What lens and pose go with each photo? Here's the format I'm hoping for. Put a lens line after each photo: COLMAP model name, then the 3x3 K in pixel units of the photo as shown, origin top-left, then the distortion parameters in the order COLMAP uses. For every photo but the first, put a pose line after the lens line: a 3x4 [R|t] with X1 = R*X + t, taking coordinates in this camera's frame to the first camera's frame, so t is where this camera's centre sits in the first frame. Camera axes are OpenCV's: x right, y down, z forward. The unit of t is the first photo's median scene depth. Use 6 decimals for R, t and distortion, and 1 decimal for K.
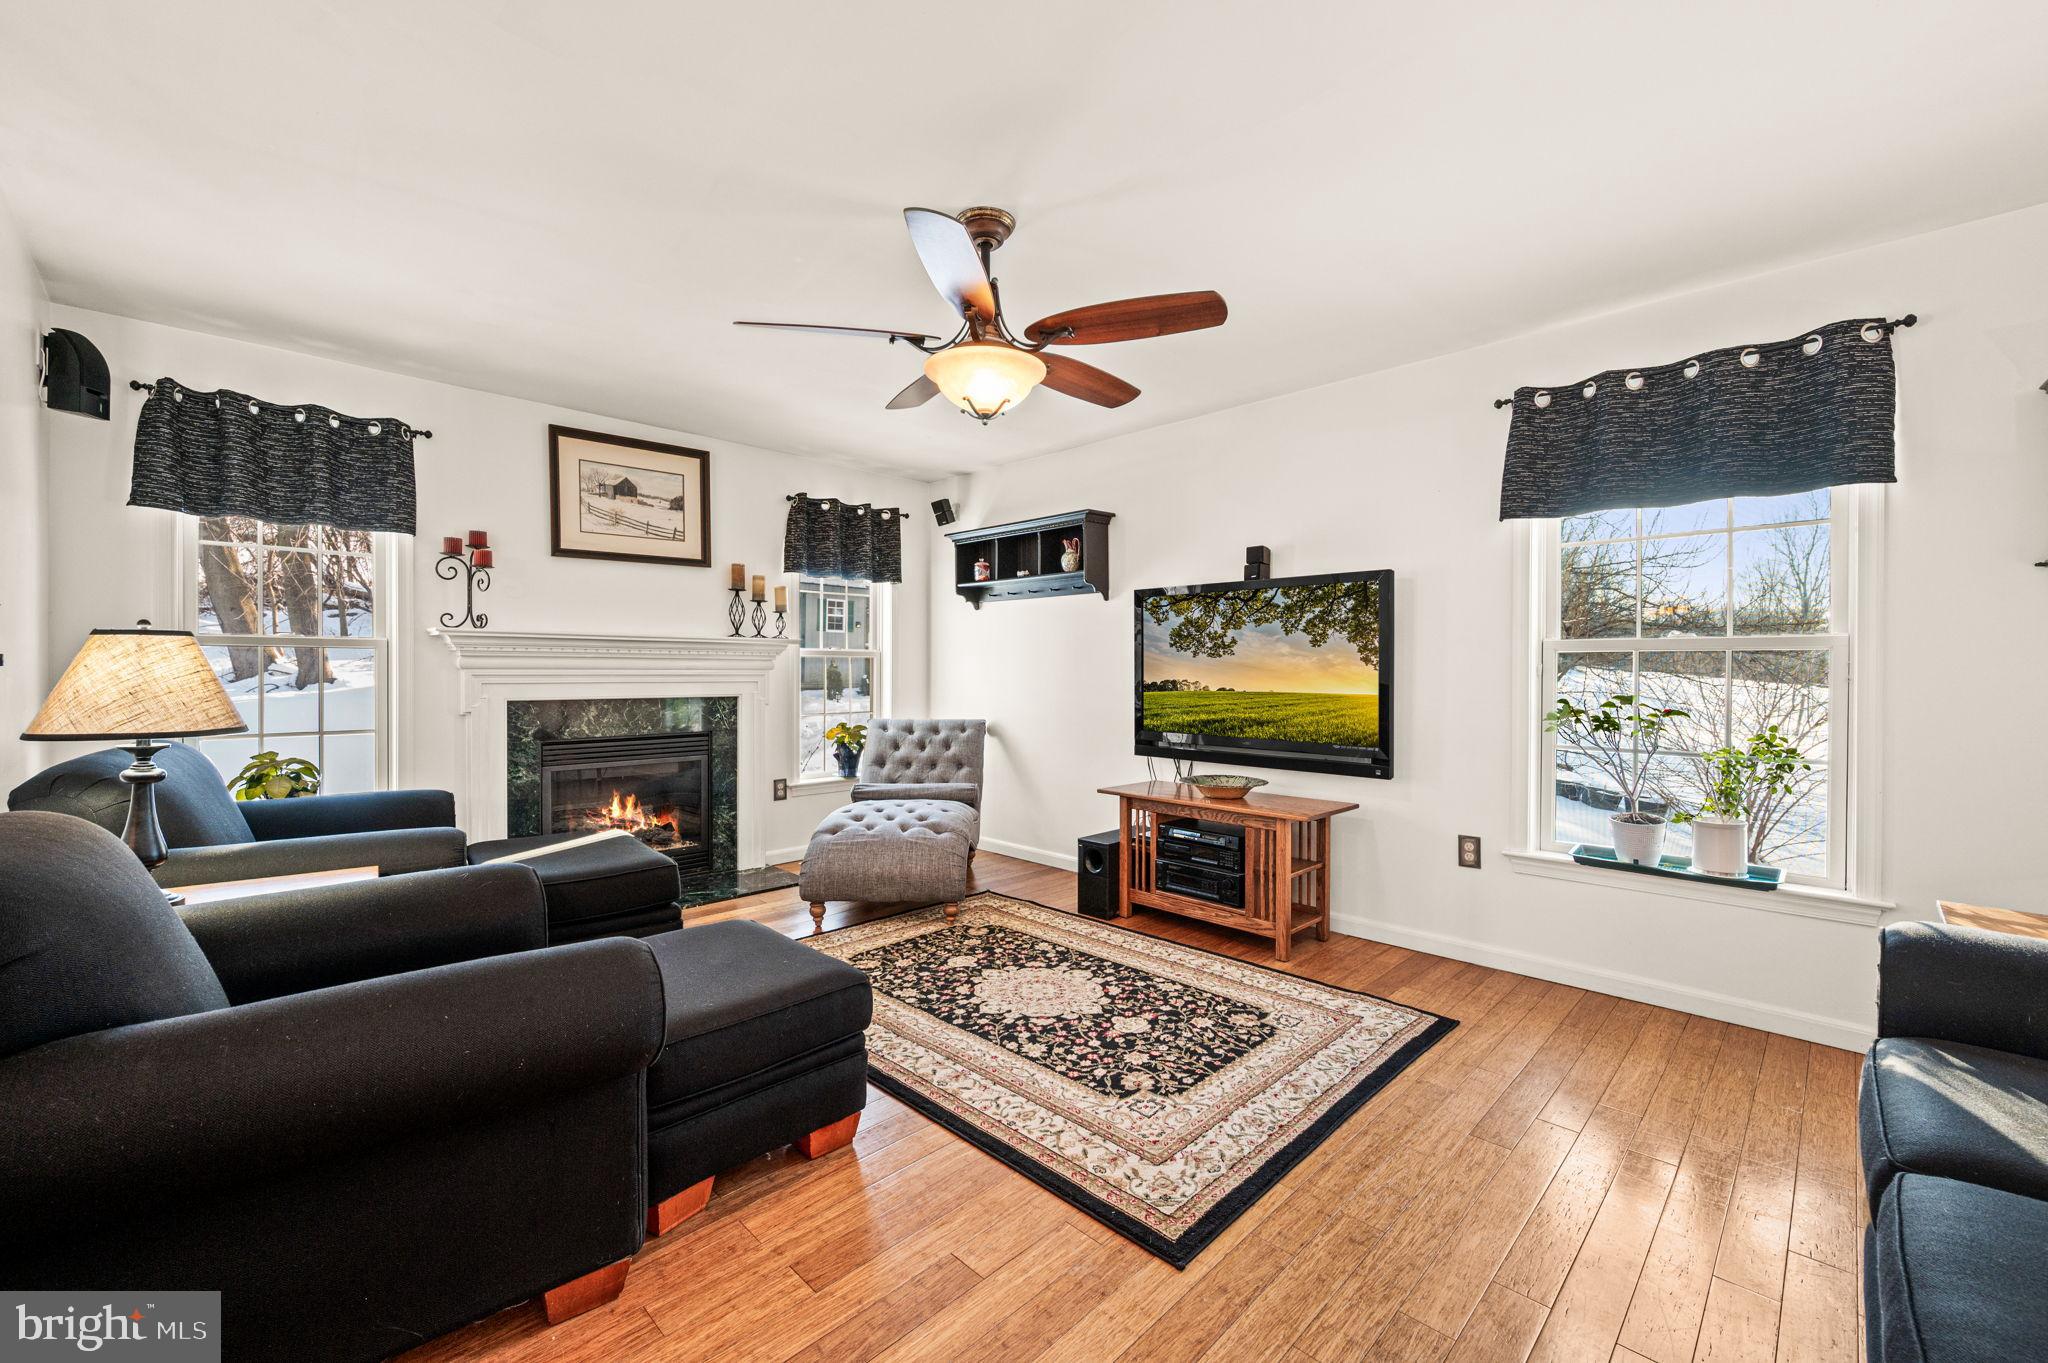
lens RADIAL K [[832.2, 0, 1027.1], [0, 832.2, 673.9], [0, 0, 1]] dist [0.009490, 0.000137]
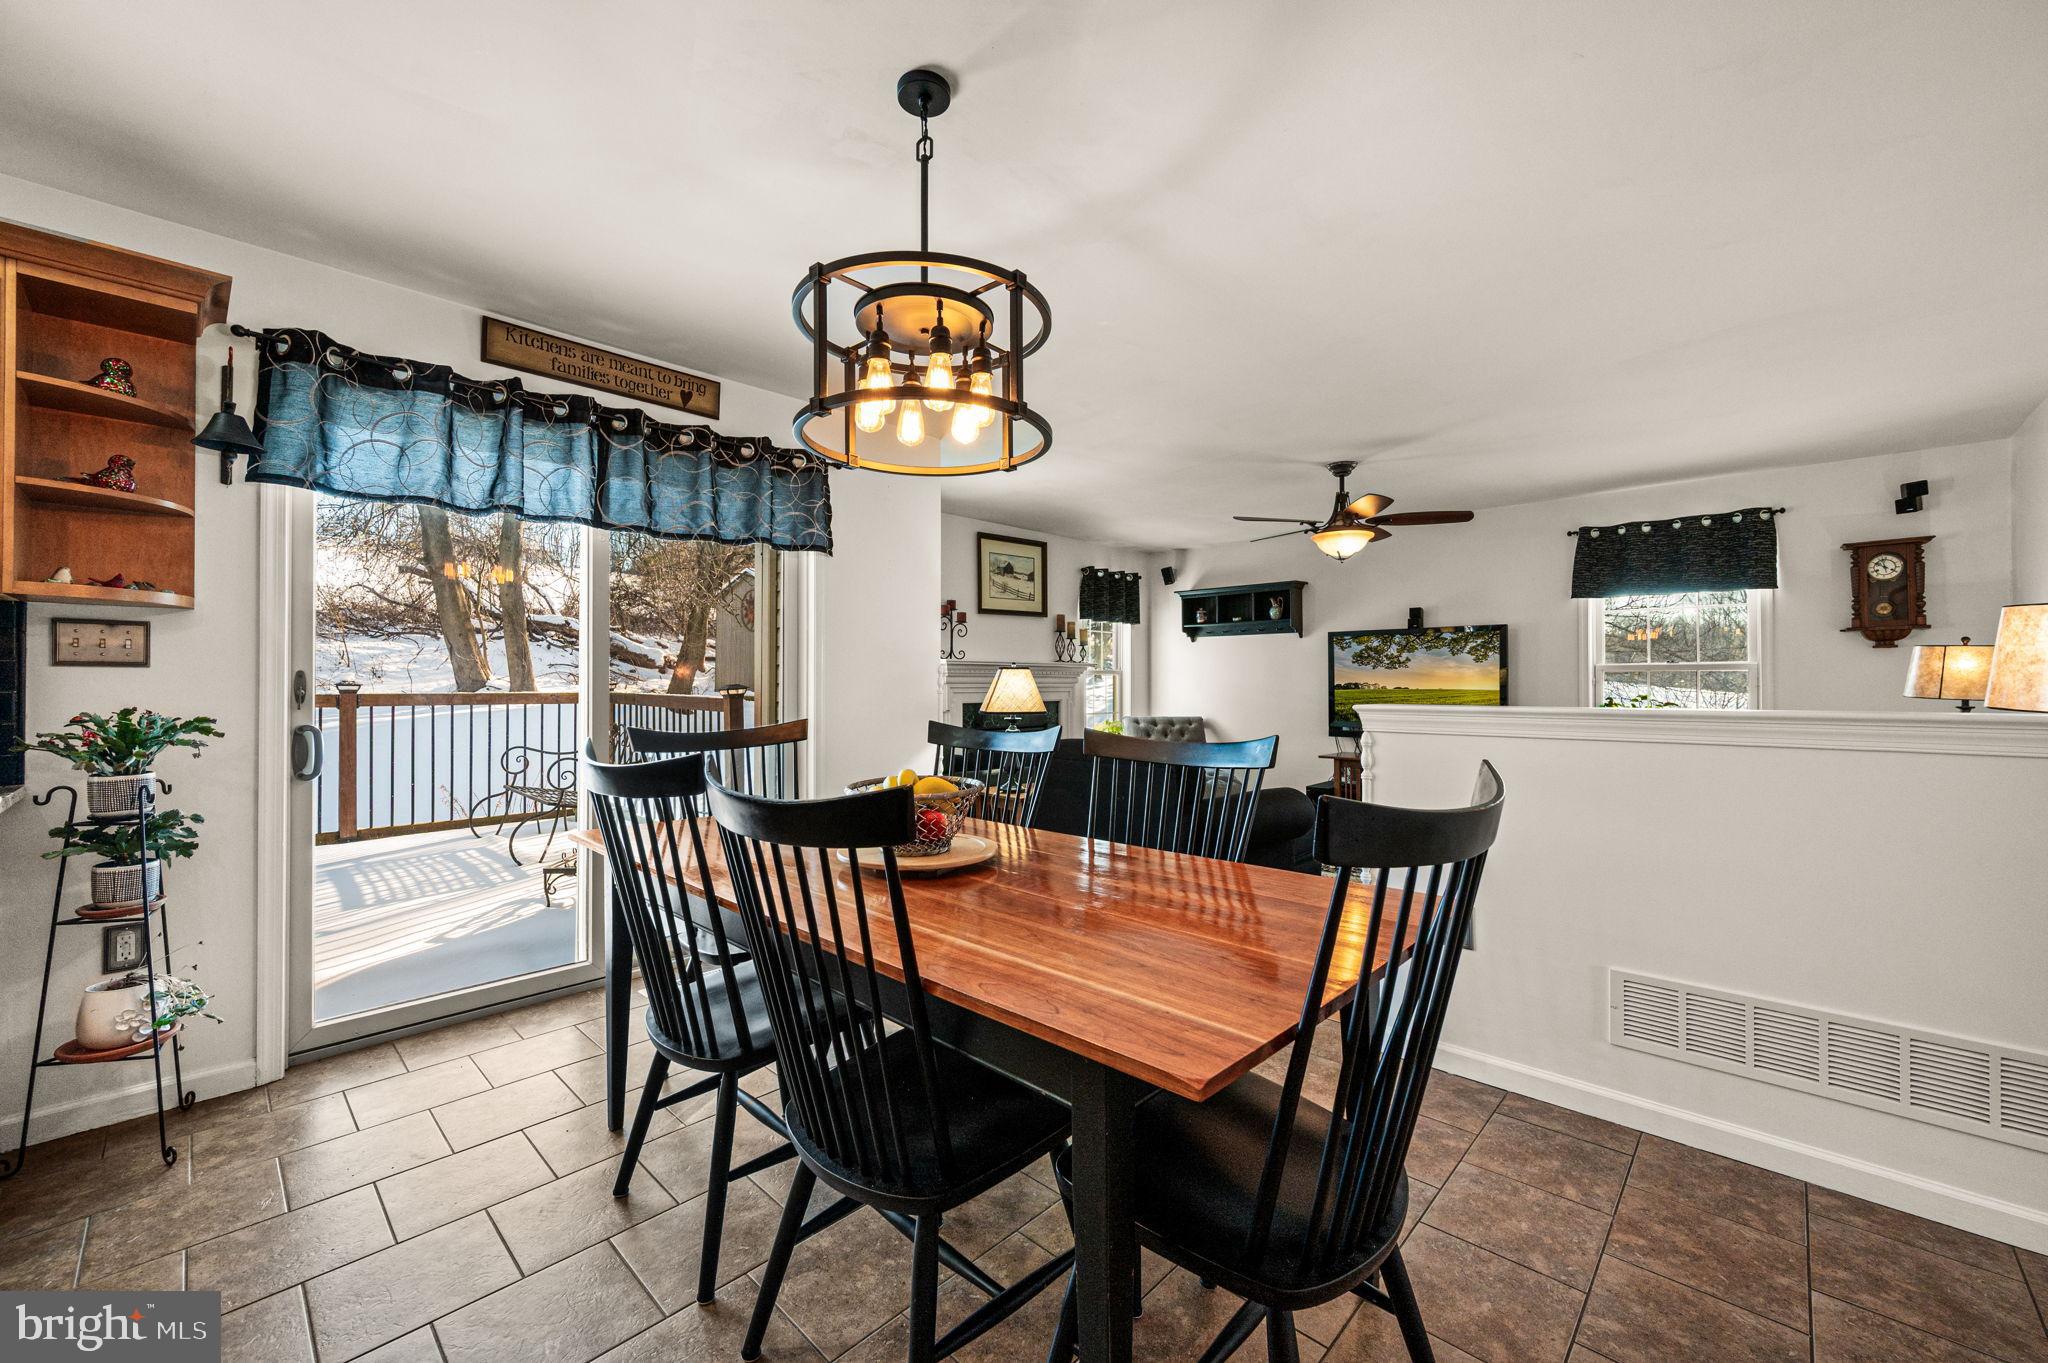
lens RADIAL K [[810.1, 0, 1020.1], [0, 810.1, 676.6], [0, 0, 1]] dist [0.000538, -0.000383]
pose [[0.999914, -0.002041, 0.012976, -0.482329], [0.002217, 0.999906, -0.013563, 0.004327], [-0.012947, 0.013591, 0.999824, -0.544717]]
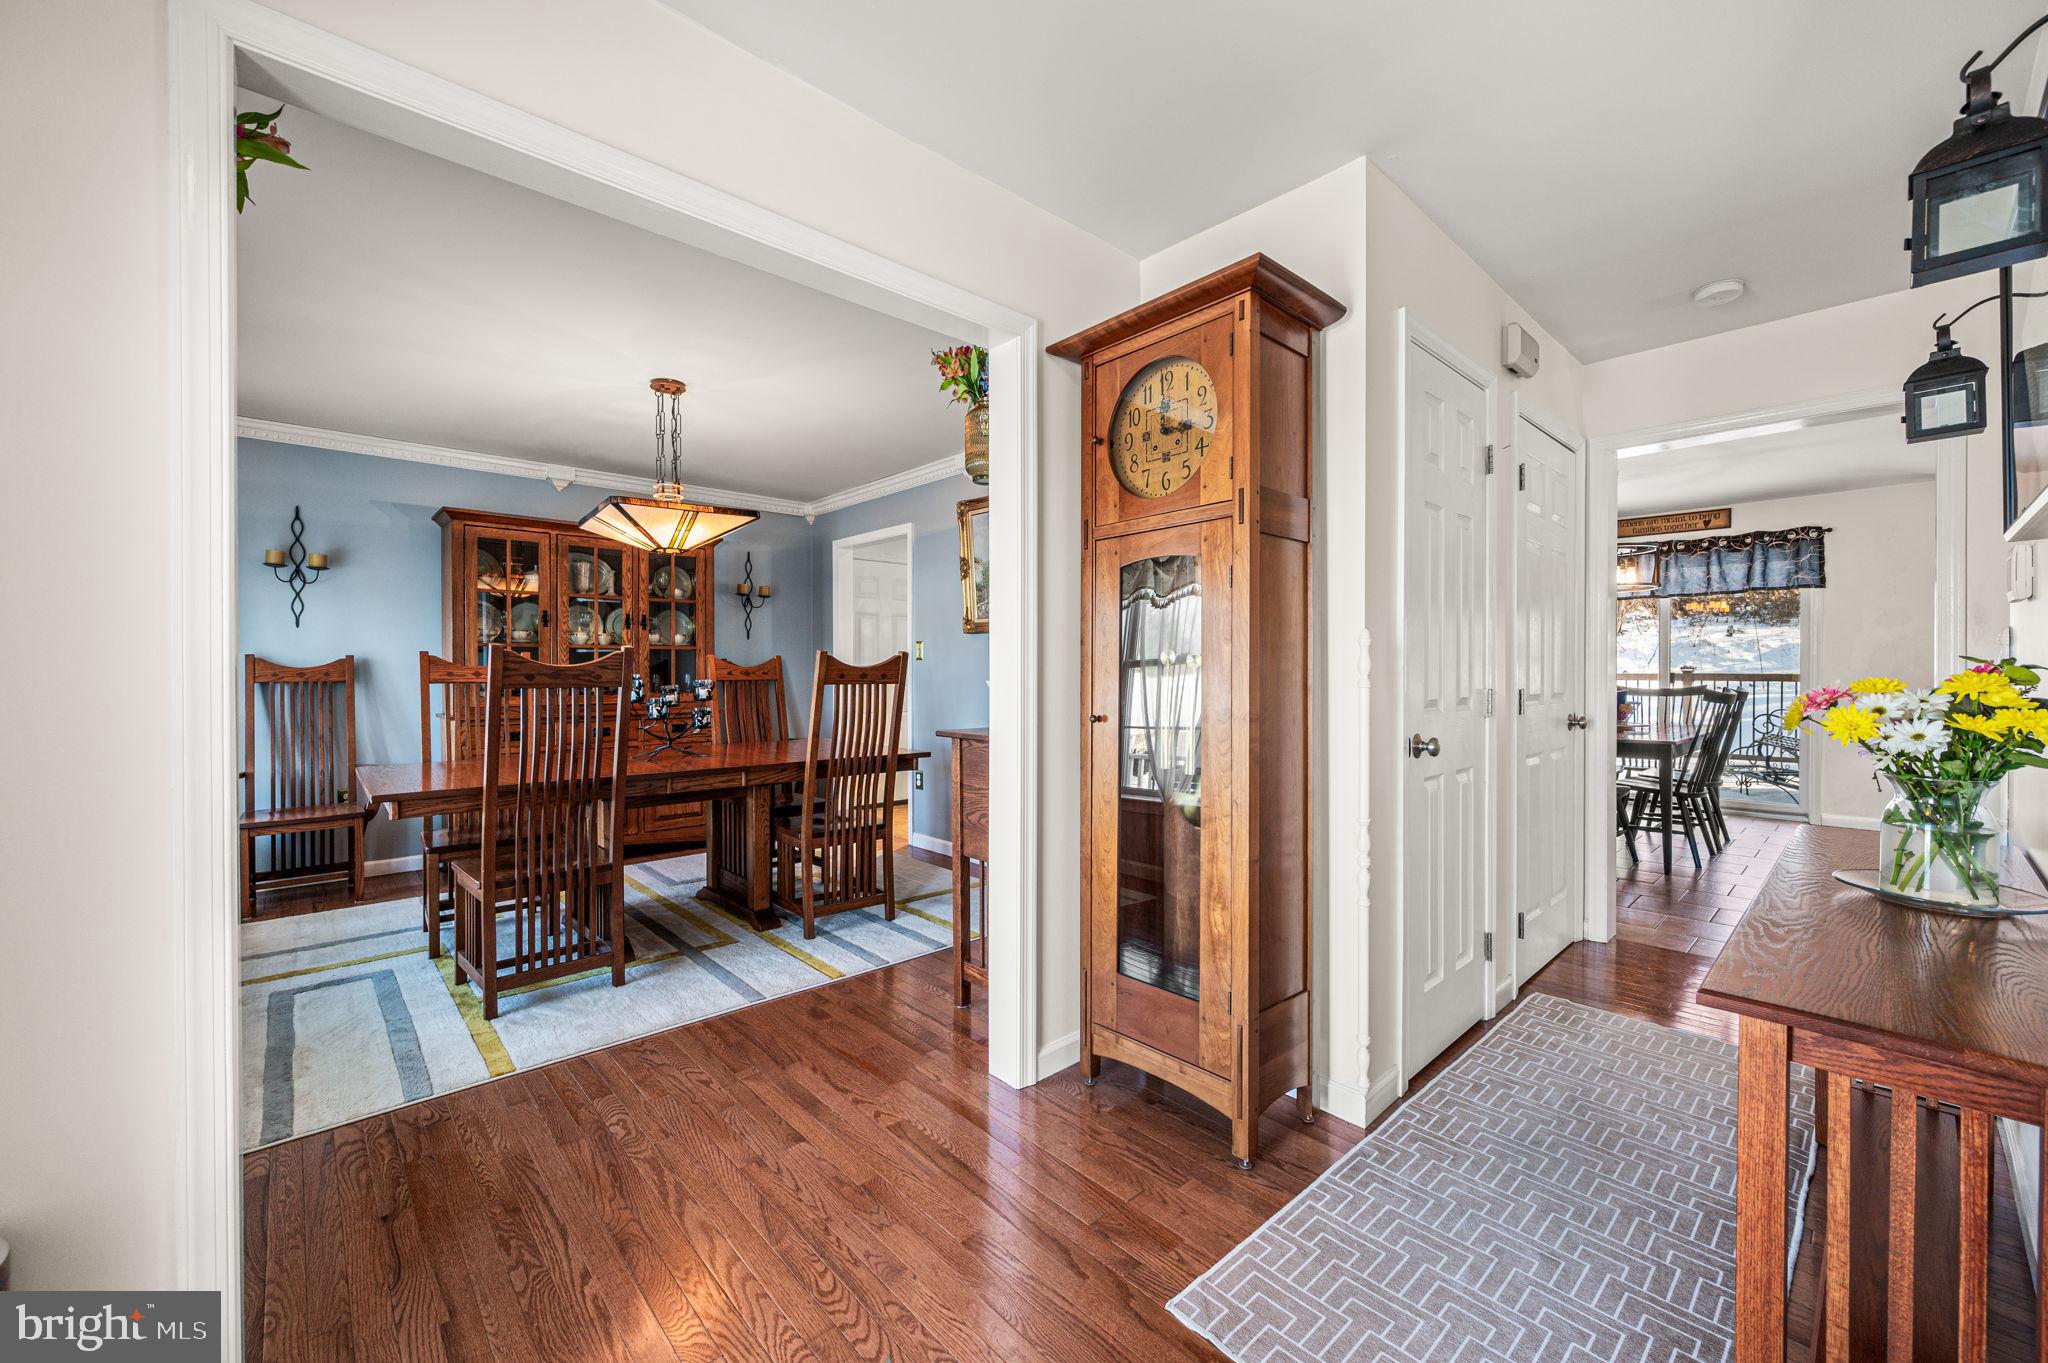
lens RADIAL K [[810.1, 0, 1028.0], [0, 810.1, 674.8], [0, 0, 1]] dist [0.000538, -0.000383]
pose [[-0.042709, 0.004151, -0.999079, 0.791301], [-0.005351, 0.999976, 0.004384, 0.009930], [0.999073, 0.005533, -0.042686, -0.974401]]
